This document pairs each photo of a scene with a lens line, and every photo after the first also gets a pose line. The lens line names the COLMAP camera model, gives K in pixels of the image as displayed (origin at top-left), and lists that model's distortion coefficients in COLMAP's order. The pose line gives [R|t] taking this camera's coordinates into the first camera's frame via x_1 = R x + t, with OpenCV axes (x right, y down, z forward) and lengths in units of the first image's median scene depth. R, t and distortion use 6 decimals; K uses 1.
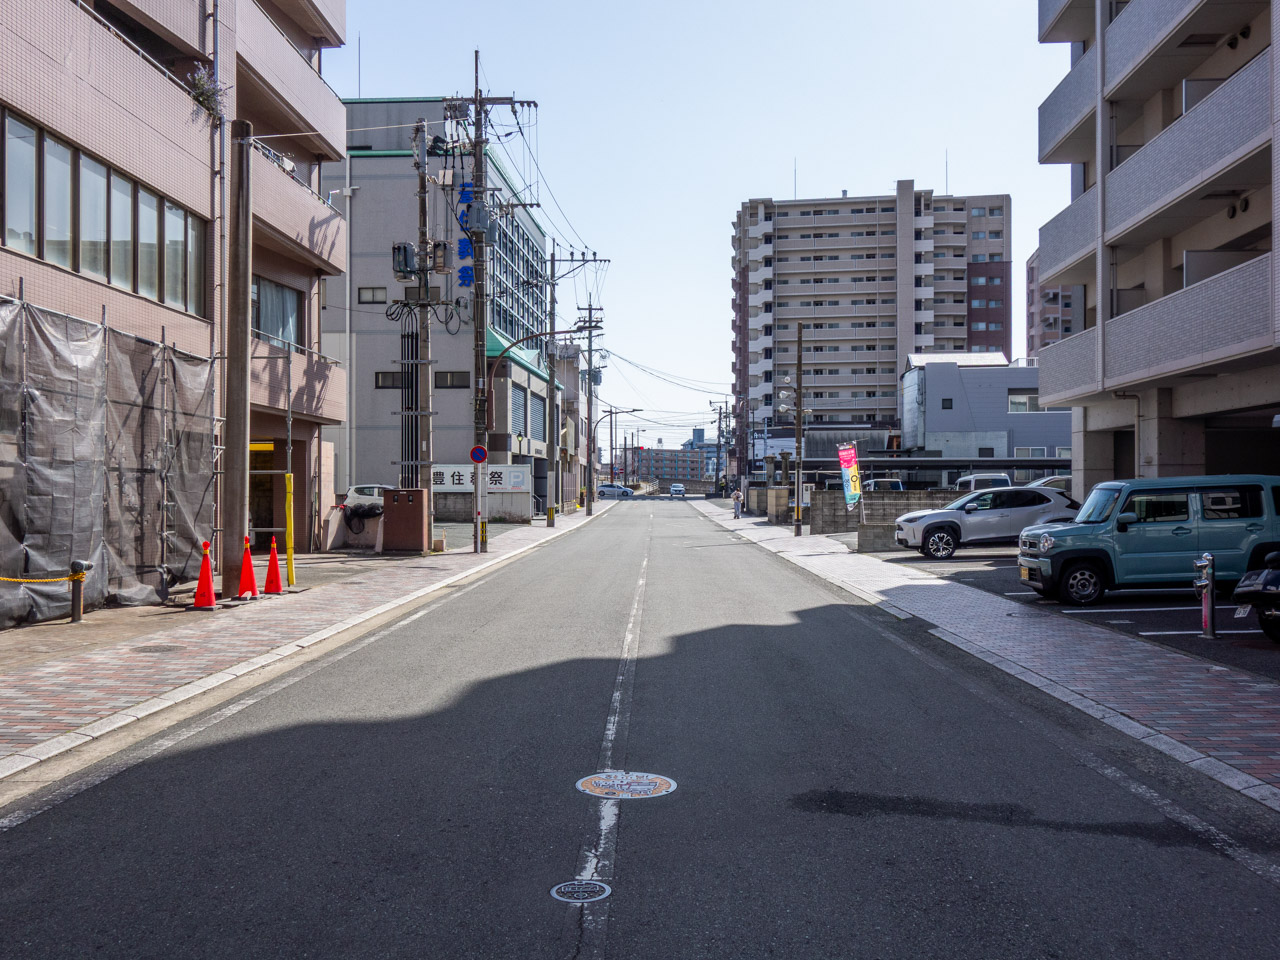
lens RADIAL K [[1126.9, 0, 640.6], [0, 1126.9, 482.2], [0, 0, 1]] dist [0.004876, -0.004348]
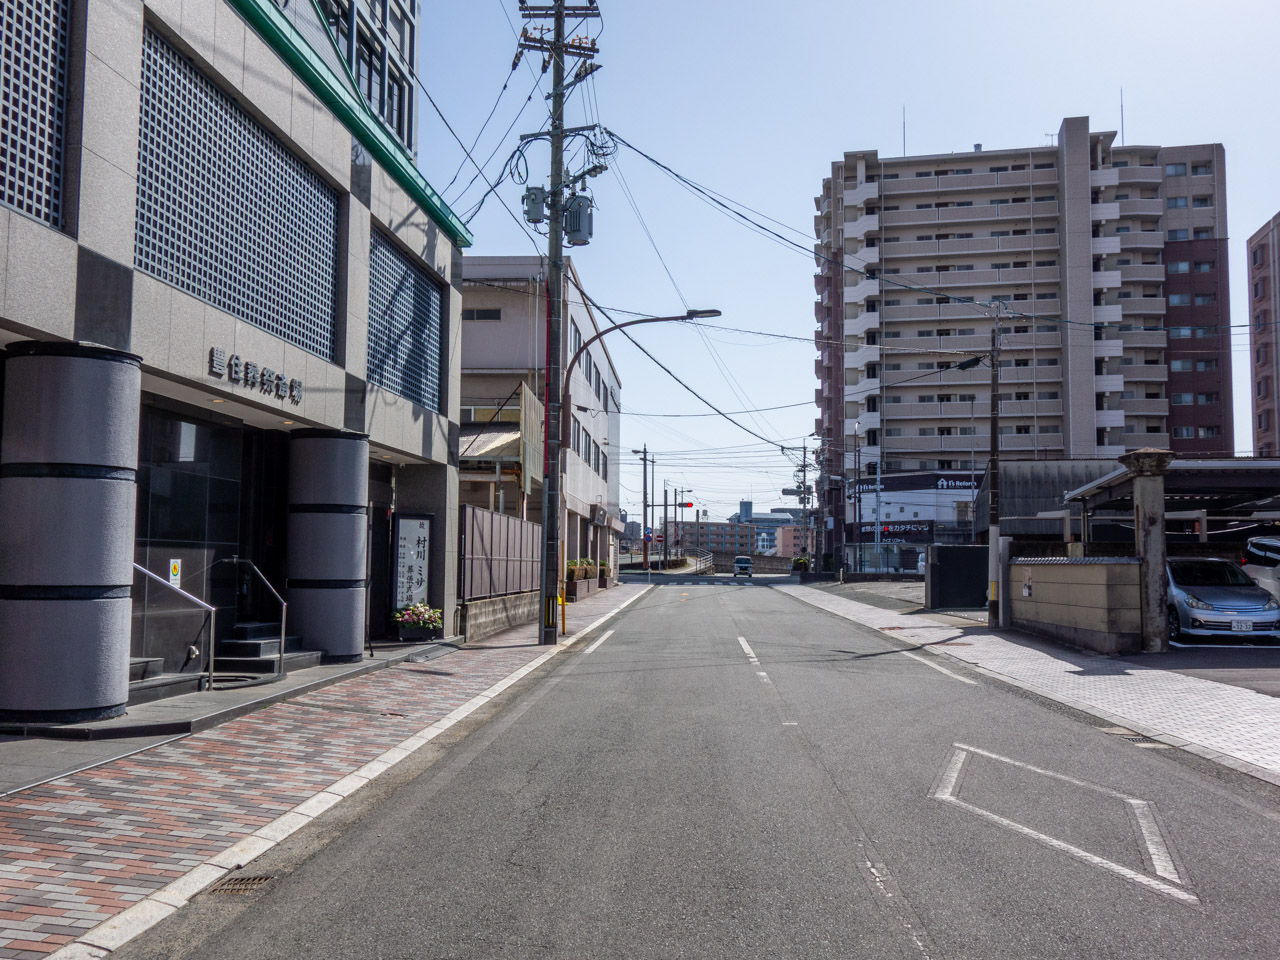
lens RADIAL K [[1126.9, 0, 641.9], [0, 1126.9, 477.8], [0, 0, 1]] dist [0.004876, -0.004348]
pose [[0.999372, 0.004089, -0.035186, -0.003879], [-0.006650, 0.997310, -0.072998, 0.002701], [0.034793, 0.073186, 0.996711, 0.310354]]
